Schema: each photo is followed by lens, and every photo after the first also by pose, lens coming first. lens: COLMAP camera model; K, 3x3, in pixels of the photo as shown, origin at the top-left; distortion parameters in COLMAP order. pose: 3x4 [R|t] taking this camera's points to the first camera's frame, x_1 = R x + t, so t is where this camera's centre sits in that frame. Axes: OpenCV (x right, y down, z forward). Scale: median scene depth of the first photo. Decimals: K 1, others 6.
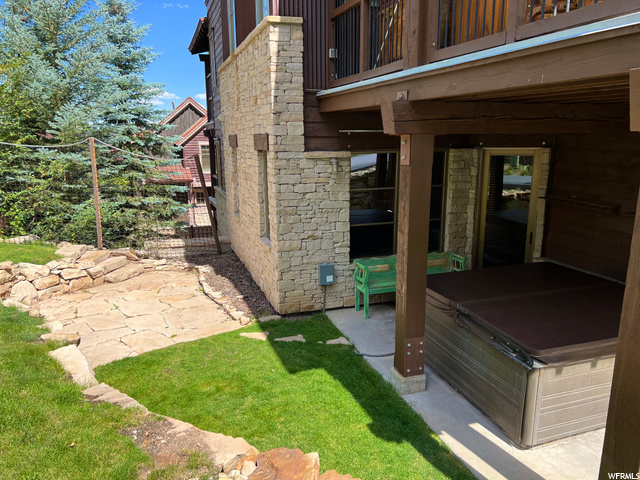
lens RADIAL K [[482.6, 0, 323.1], [0, 482.6, 241.6], [0, 0, 1]] dist [0.047431, -0.050836]
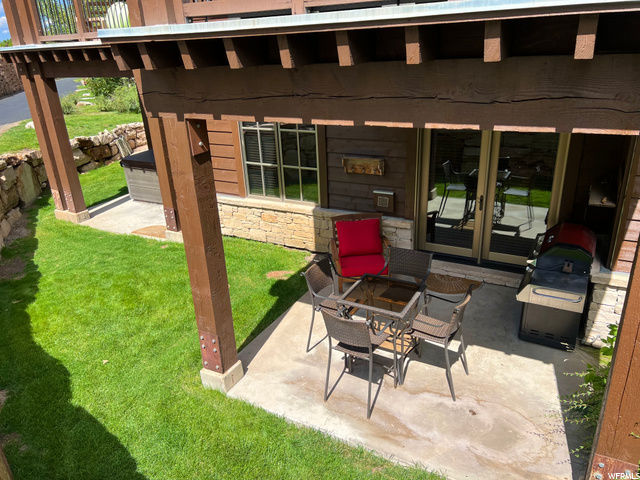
lens RADIAL K [[482.6, 0, 321.4], [0, 482.6, 245.9], [0, 0, 1]] dist [0.047431, -0.050836]
pose [[0.668677, 0.263445, -0.695318, 2.527901], [-0.116649, 0.960718, 0.251821, -0.093156], [0.734346, -0.087279, 0.673141, -0.014950]]
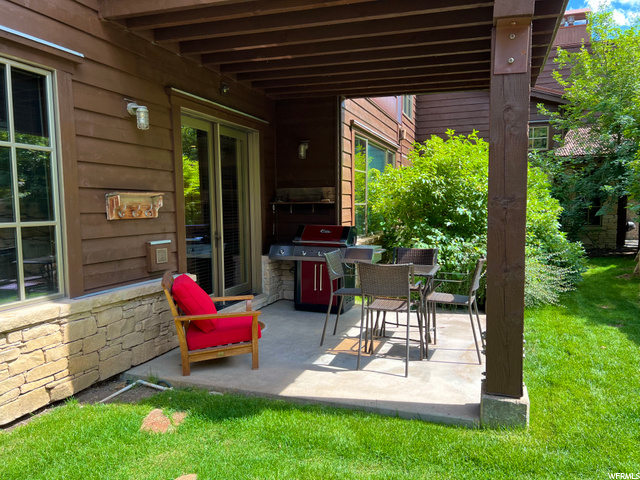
lens RADIAL K [[482.6, 0, 326.1], [0, 482.6, 236.6], [0, 0, 1]] dist [0.047431, -0.050836]
pose [[0.617062, -0.057726, 0.784794, 1.099749], [0.177317, 0.981857, -0.067199, 0.199455], [-0.766677, 0.180624, 0.616102, 0.215776]]
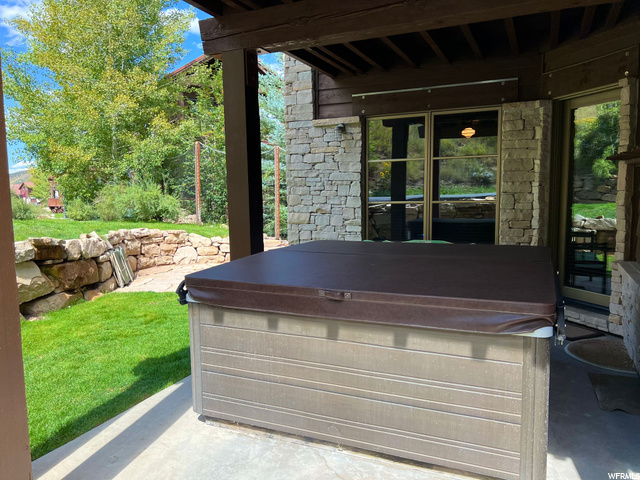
lens RADIAL K [[482.6, 0, 318.4], [0, 482.6, 241.4], [0, 0, 1]] dist [0.047431, -0.050836]
pose [[0.725288, 0.067470, -0.685132, 0.903865], [-0.139027, 0.989037, -0.049779, 0.140710], [0.674262, 0.131356, 0.726716, 0.466356]]
